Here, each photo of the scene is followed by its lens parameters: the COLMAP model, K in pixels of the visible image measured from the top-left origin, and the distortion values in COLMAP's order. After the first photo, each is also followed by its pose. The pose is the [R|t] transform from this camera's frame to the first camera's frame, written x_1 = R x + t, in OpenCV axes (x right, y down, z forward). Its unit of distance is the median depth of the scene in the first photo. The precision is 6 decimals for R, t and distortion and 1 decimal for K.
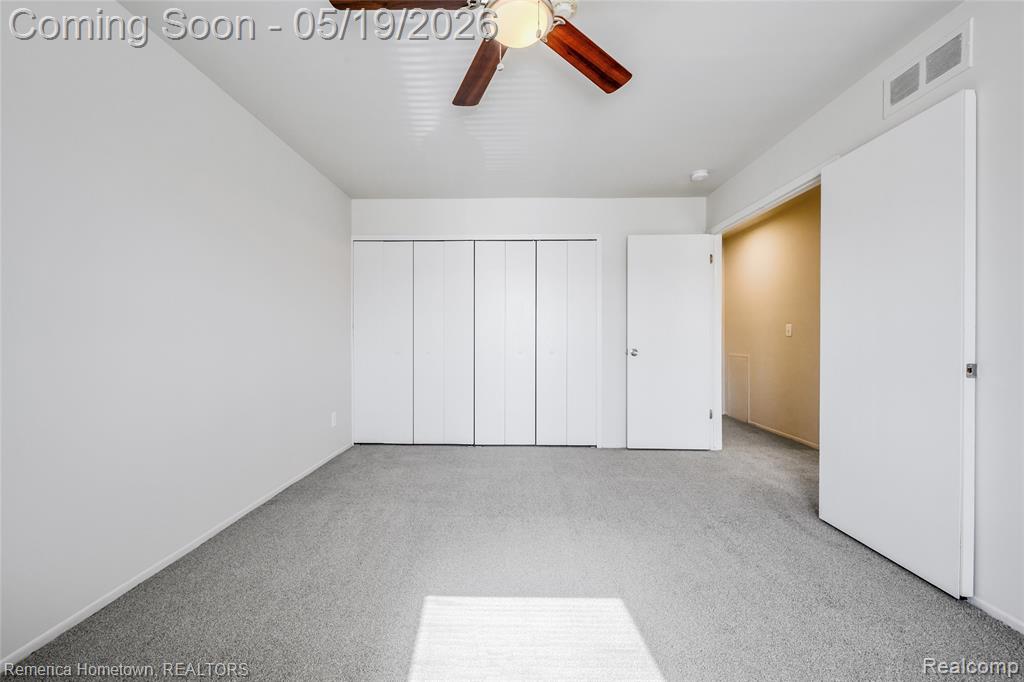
lens RADIAL K [[414.7, 0, 510.0], [0, 414.7, 340.3], [0, 0, 1]] dist [0.002015, -0.000091]
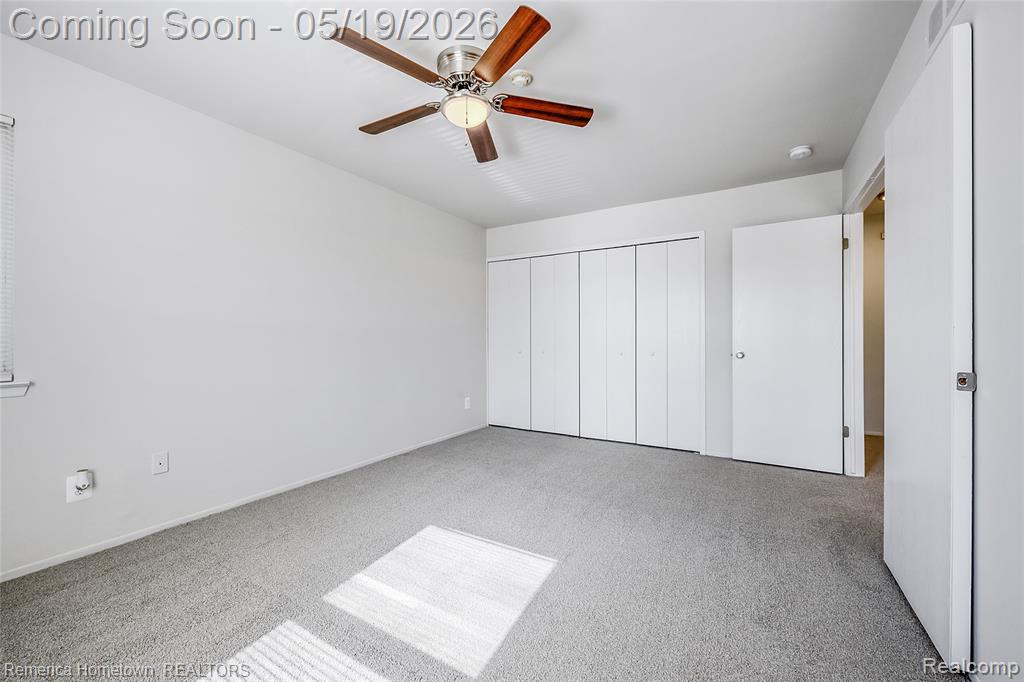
lens RADIAL K [[414.7, 0, 519.2], [0, 414.7, 339.4], [0, 0, 1]] dist [0.002015, -0.000091]
pose [[0.868991, -0.003147, -0.494818, 0.353557], [0.000652, 0.999986, -0.005216, -0.001099], [0.494827, 0.004210, 0.868981, -0.043733]]
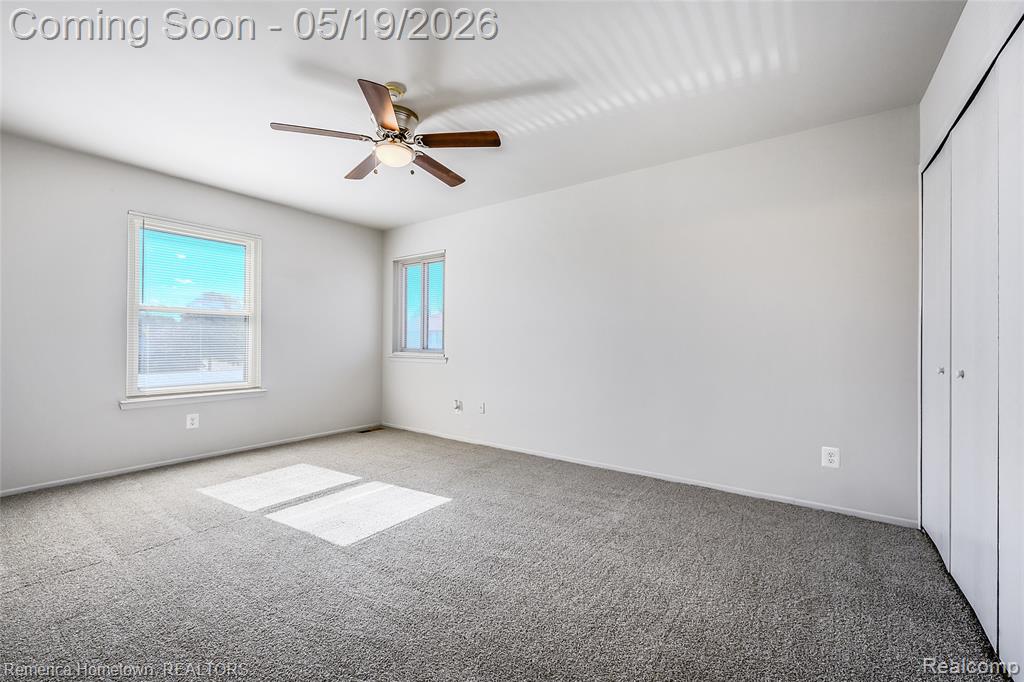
lens RADIAL K [[414.7, 0, 506.2], [0, 414.7, 340.7], [0, 0, 1]] dist [0.002015, -0.000091]
pose [[-0.586343, 0.007581, -0.810028, 0.468176], [-0.001904, 0.999941, 0.010736, -0.013745], [0.810061, 0.007837, -0.586294, 0.991243]]
